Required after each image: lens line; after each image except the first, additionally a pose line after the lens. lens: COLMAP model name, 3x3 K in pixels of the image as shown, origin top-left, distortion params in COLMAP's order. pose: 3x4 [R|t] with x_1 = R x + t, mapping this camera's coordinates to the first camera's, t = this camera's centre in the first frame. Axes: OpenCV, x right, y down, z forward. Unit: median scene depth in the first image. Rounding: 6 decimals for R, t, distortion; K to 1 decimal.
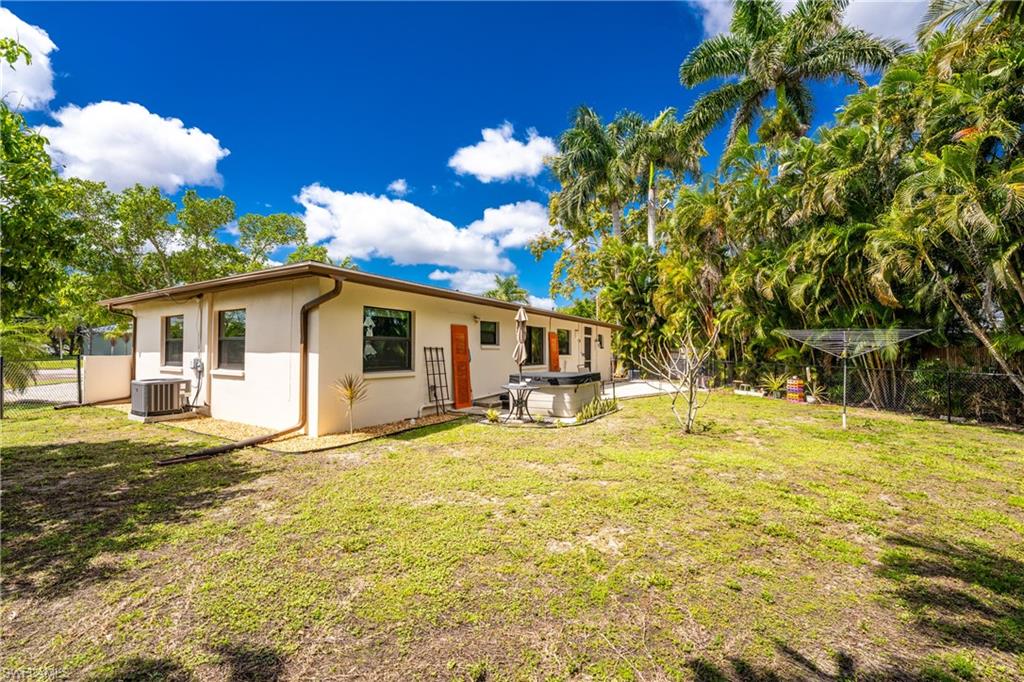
lens RADIAL K [[415.2, 0, 512.0], [0, 415.2, 341.0], [0, 0, 1]] dist [-0.028871, 0.006102]
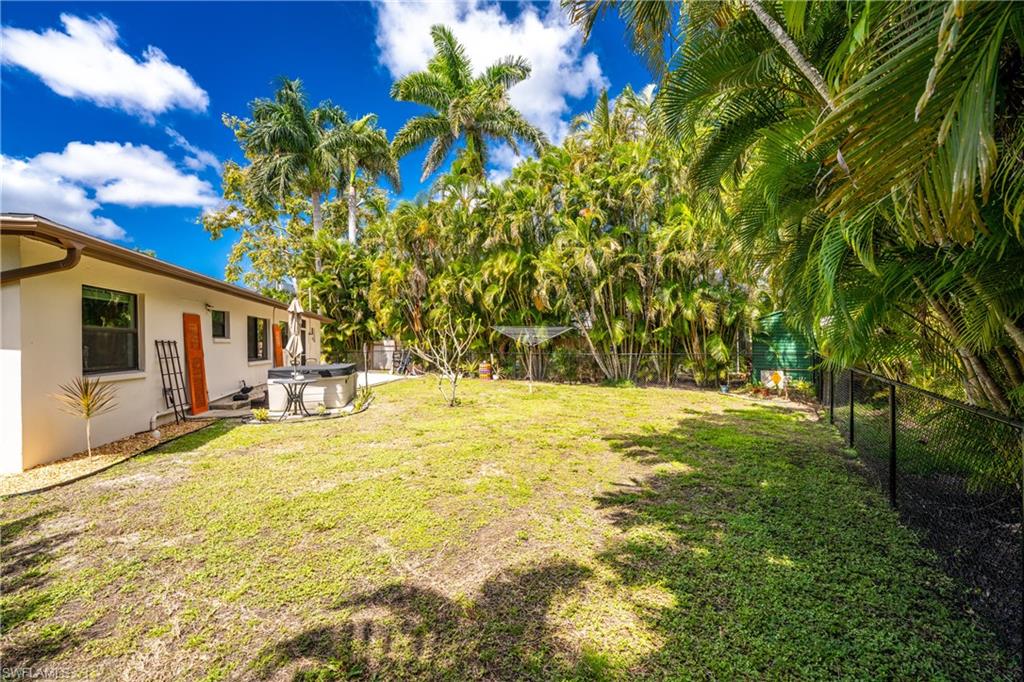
lens RADIAL K [[411.3, 0, 505.3], [0, 411.3, 344.0], [0, 0, 1]] dist [-0.017109, 0.000203]
pose [[0.727450, -0.012746, 0.686042, -0.205528], [-0.002419, 0.999774, 0.021139, 0.002564], [-0.686156, -0.017037, 0.727255, -0.019985]]
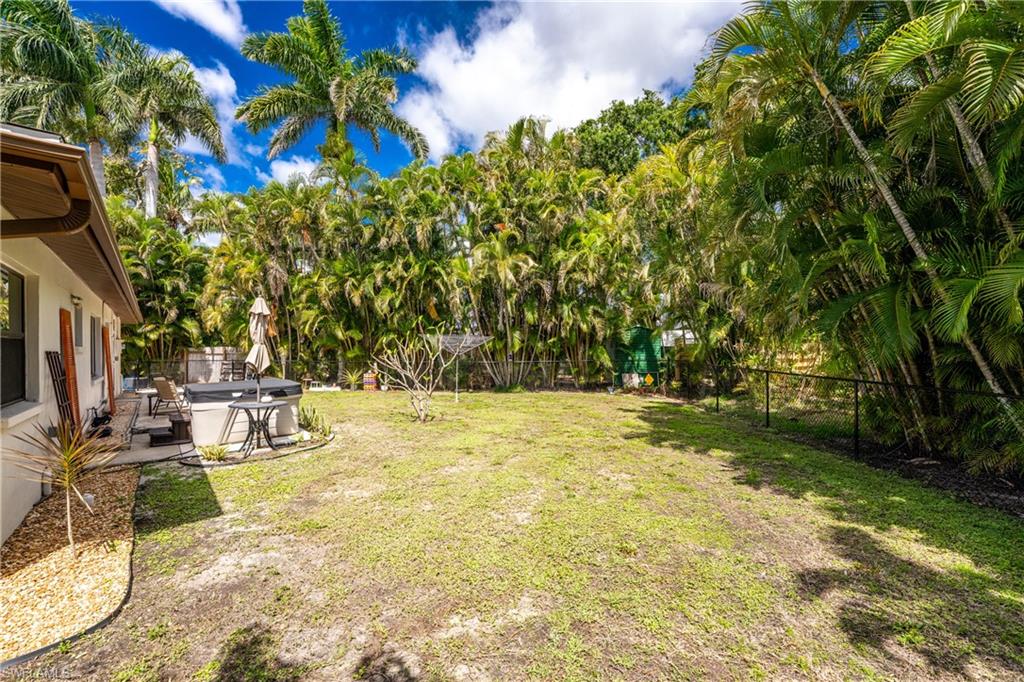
lens RADIAL K [[411.3, 0, 505.3], [0, 411.3, 344.0], [0, 0, 1]] dist [-0.017109, 0.000203]
pose [[0.324516, 0.001691, 0.945879, -0.389302], [-0.013276, 0.999908, 0.002767, -0.002816], [-0.945787, -0.013455, 0.324509, 0.260712]]
